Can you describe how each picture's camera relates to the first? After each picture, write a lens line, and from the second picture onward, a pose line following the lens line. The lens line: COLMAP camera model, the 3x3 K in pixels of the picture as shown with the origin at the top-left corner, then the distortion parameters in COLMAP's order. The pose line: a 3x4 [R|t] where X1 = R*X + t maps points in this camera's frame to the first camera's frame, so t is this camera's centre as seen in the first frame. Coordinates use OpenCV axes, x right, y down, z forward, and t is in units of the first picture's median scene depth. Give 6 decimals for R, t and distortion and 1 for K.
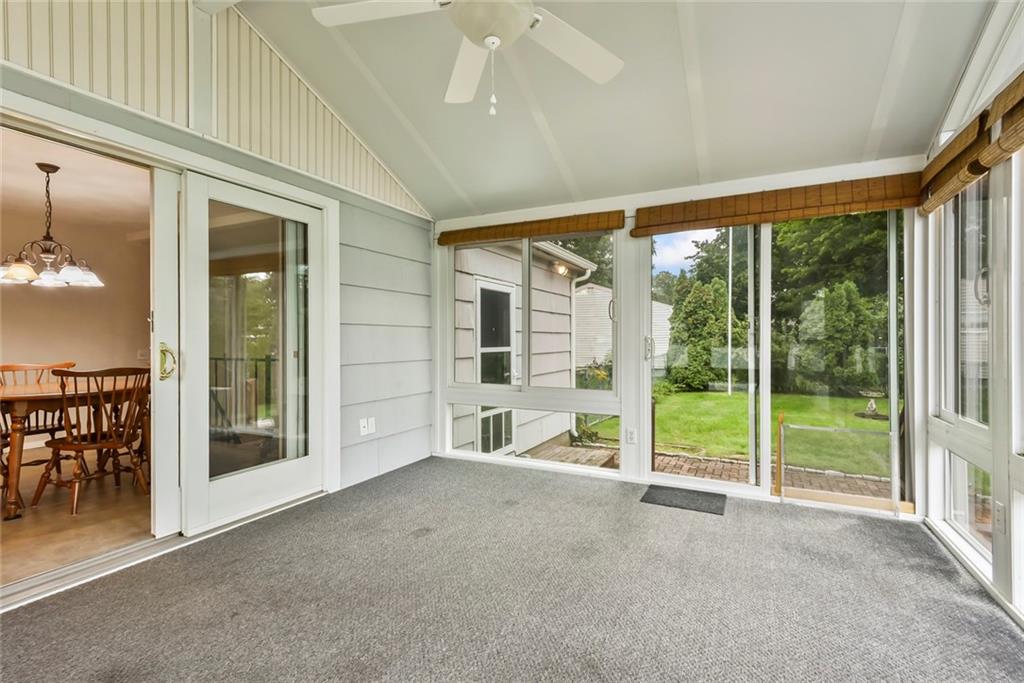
lens RADIAL K [[489.9, 0, 507.3], [0, 489.9, 336.8], [0, 0, 1]] dist [0.025452, -0.001034]
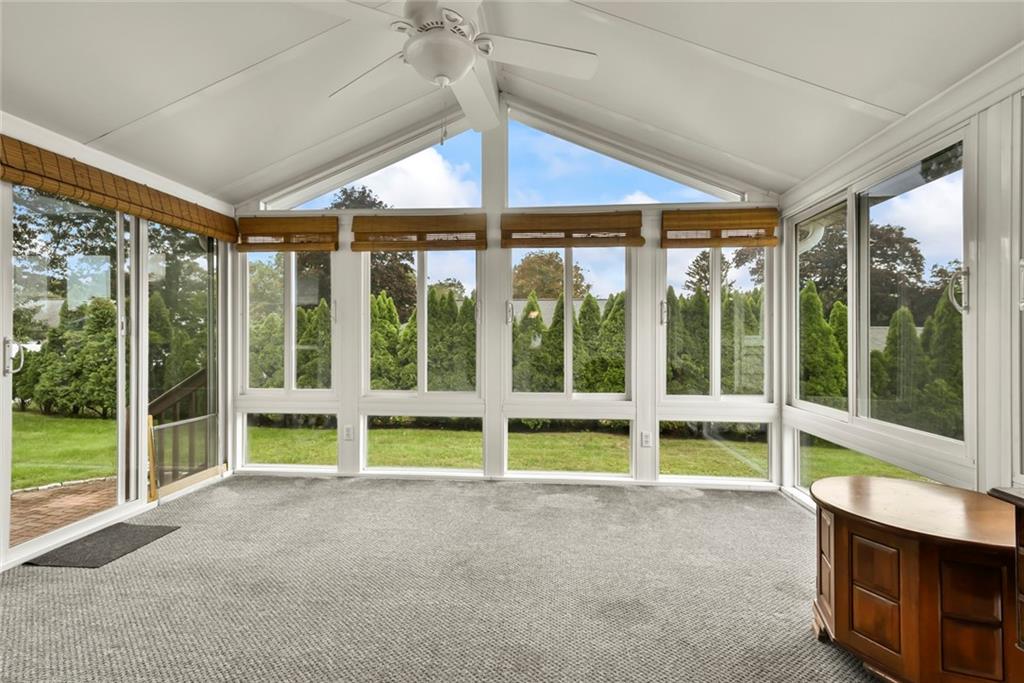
lens RADIAL K [[489.9, 0, 507.3], [0, 489.9, 336.8], [0, 0, 1]] dist [0.025452, -0.001034]
pose [[-0.366435, -0.000179, 0.930443, -0.731964], [-0.004696, 0.999988, -0.001658, -0.007412], [-0.930432, -0.004977, -0.366432, 0.822142]]
